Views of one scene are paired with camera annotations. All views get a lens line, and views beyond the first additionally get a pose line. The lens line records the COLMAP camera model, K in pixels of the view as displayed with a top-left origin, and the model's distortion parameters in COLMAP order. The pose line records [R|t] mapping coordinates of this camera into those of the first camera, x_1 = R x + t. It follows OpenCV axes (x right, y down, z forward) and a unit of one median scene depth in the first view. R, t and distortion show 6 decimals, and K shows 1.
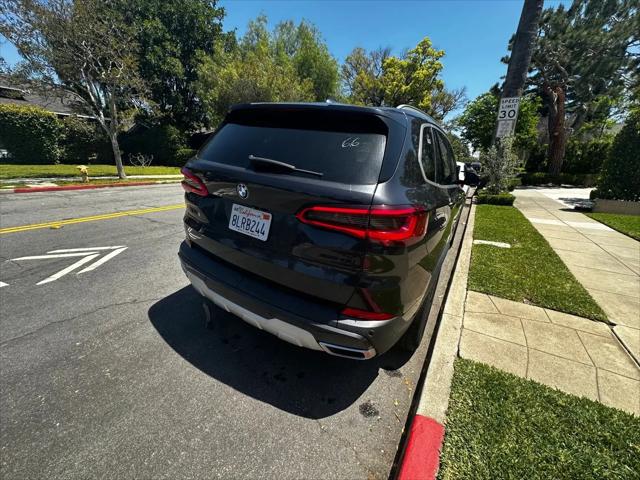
lens RADIAL K [[255.3, 0, 319.8], [0, 255.3, 239.9], [0, 0, 1]] dist [-0.001986, 0.000476]
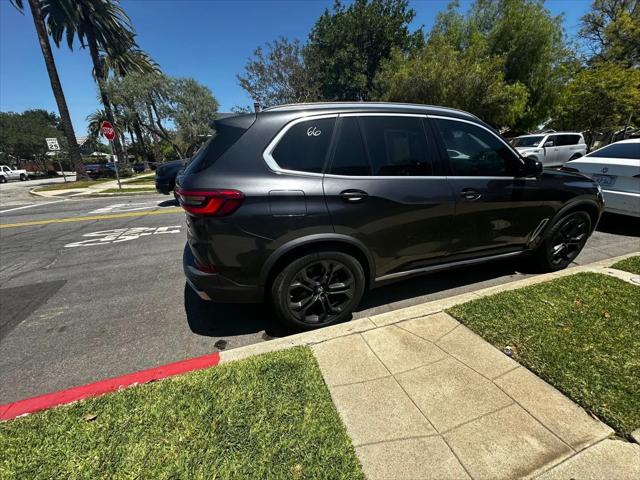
lens RADIAL K [[255.3, 0, 320.0], [0, 255.3, 240.3], [0, 0, 1]] dist [-0.001986, 0.000476]
pose [[0.762918, 0.137210, -0.631767, 0.252866], [-0.135533, 0.989448, 0.051224, -0.002348], [0.632129, 0.046545, 0.773464, 0.050004]]
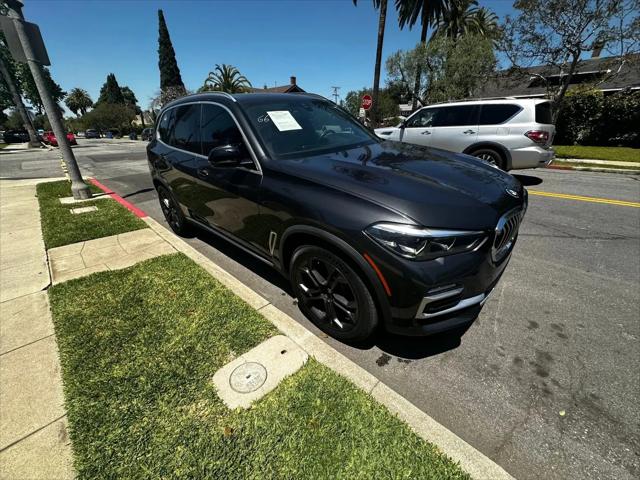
lens RADIAL K [[255.3, 0, 319.4], [0, 255.3, 239.9], [0, 0, 1]] dist [-0.001986, 0.000476]
pose [[-0.209971, 0.354757, -0.911076, 0.475383], [-0.301659, 0.862880, 0.405512, -0.155331], [0.930008, 0.359980, -0.074165, 0.539999]]
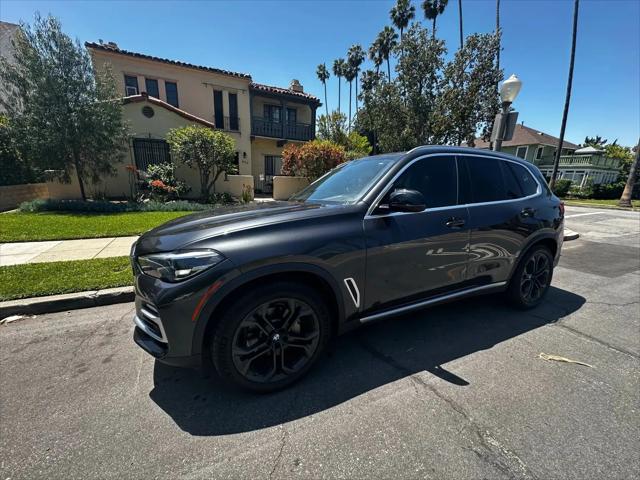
lens RADIAL K [[255.3, 0, 320.2], [0, 255.3, 238.6], [0, 0, 1]] dist [-0.001986, 0.000476]
pose [[-0.830831, -0.197389, 0.520343, -0.024155], [0.103933, 0.863505, 0.493515, -0.251426], [-0.546733, 0.464109, -0.696912, 0.738414]]
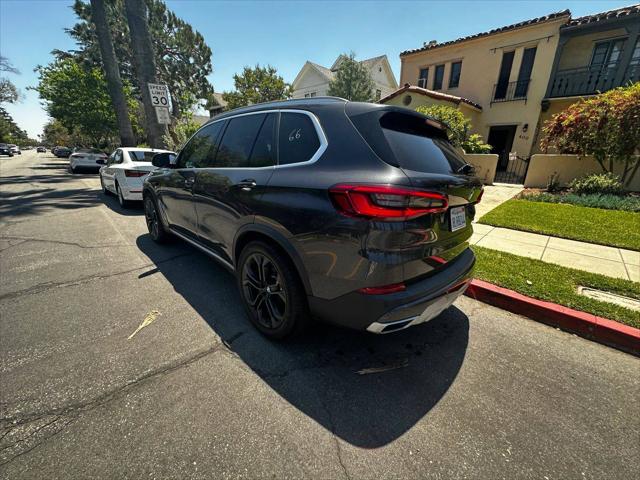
lens RADIAL K [[255.3, 0, 320.8], [0, 255.3, 239.8], [0, 0, 1]] dist [-0.001986, 0.000476]
pose [[0.227087, -0.354350, 0.907120, -0.280932], [0.296910, 0.912302, 0.282046, -0.092577], [-0.927511, 0.205284, 0.312382, 0.223993]]
